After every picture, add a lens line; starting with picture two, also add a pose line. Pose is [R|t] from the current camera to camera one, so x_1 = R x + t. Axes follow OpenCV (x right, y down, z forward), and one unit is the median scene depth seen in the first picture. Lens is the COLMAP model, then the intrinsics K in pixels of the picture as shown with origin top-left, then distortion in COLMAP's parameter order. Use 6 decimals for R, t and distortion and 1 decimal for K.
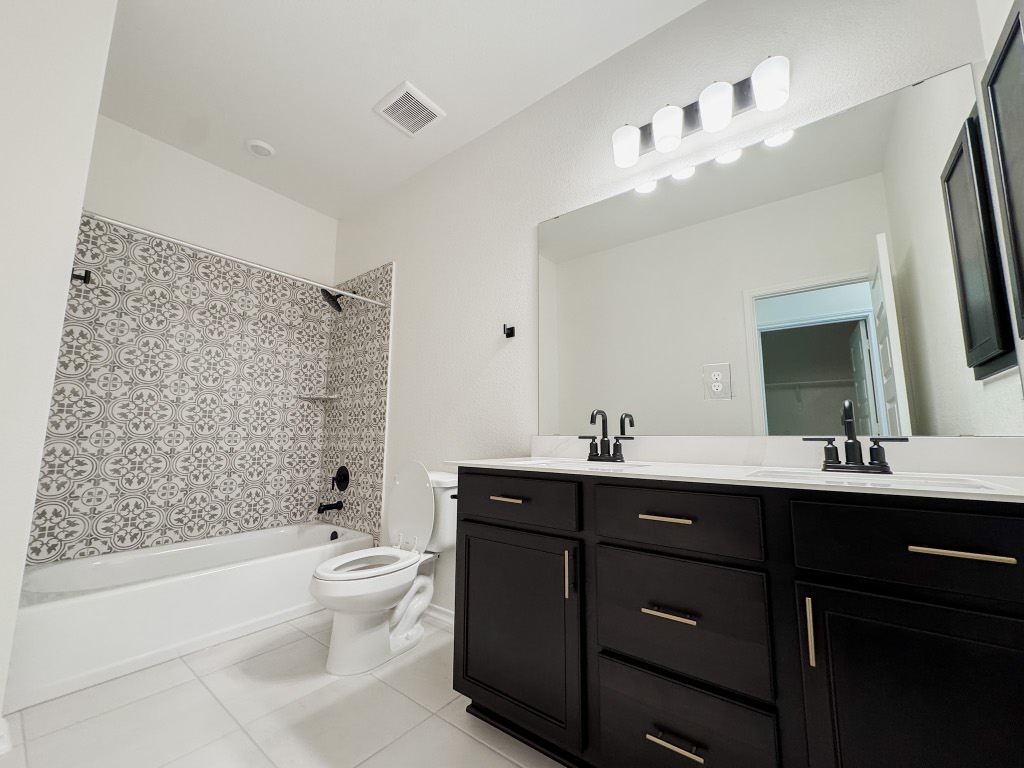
lens RADIAL K [[408.3, 0, 510.9], [0, 408.3, 384.0], [0, 0, 1]] dist [-0.002909, 0.000310]
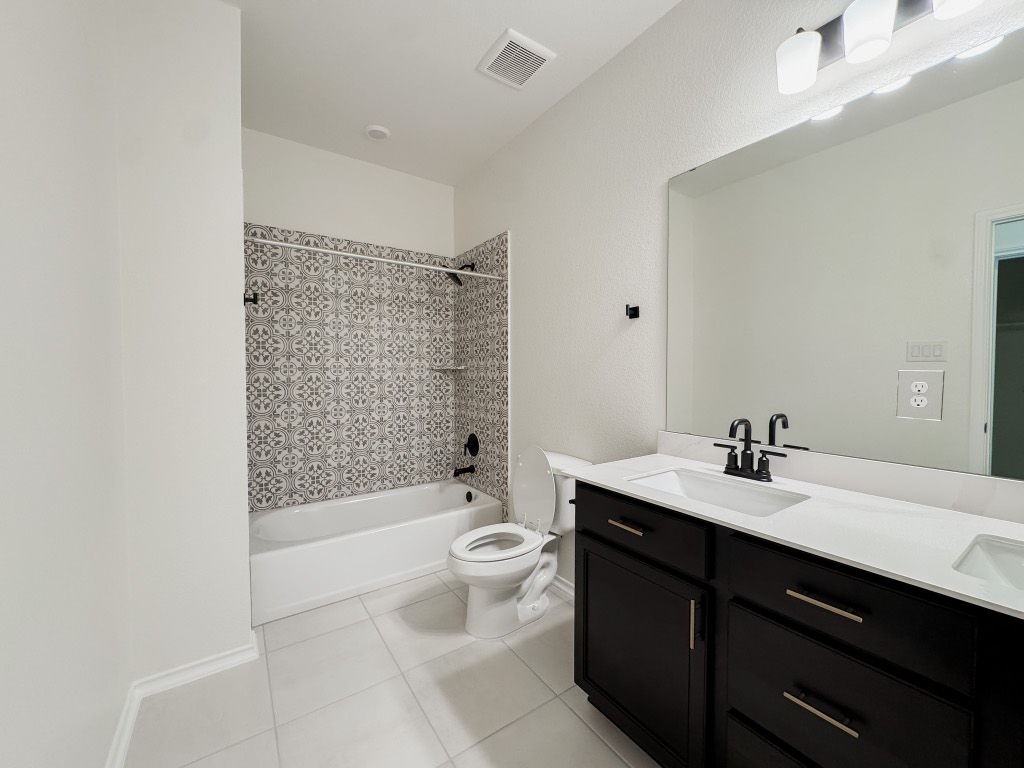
lens RADIAL K [[408.3, 0, 510.9], [0, 408.3, 384.0], [0, 0, 1]] dist [-0.002909, 0.000310]
pose [[0.952897, 0.002092, -0.303287, 0.010797], [0.047042, 0.986855, 0.154608, -0.100189], [0.299624, -0.161592, 0.940273, 0.044952]]
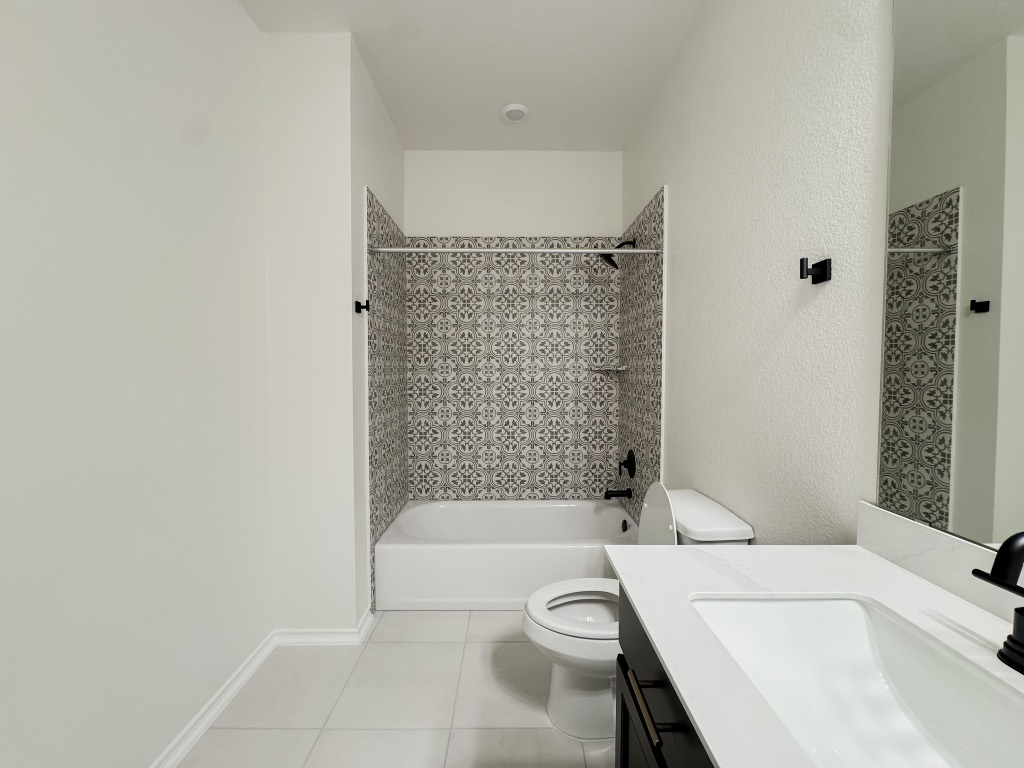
lens RADIAL K [[408.3, 0, 510.9], [0, 408.3, 384.0], [0, 0, 1]] dist [-0.002909, 0.000310]
pose [[0.615571, 0.025015, -0.787684, 0.126396], [0.107612, 0.987466, 0.115457, -0.073750], [0.780699, -0.155836, 0.605164, 0.329485]]
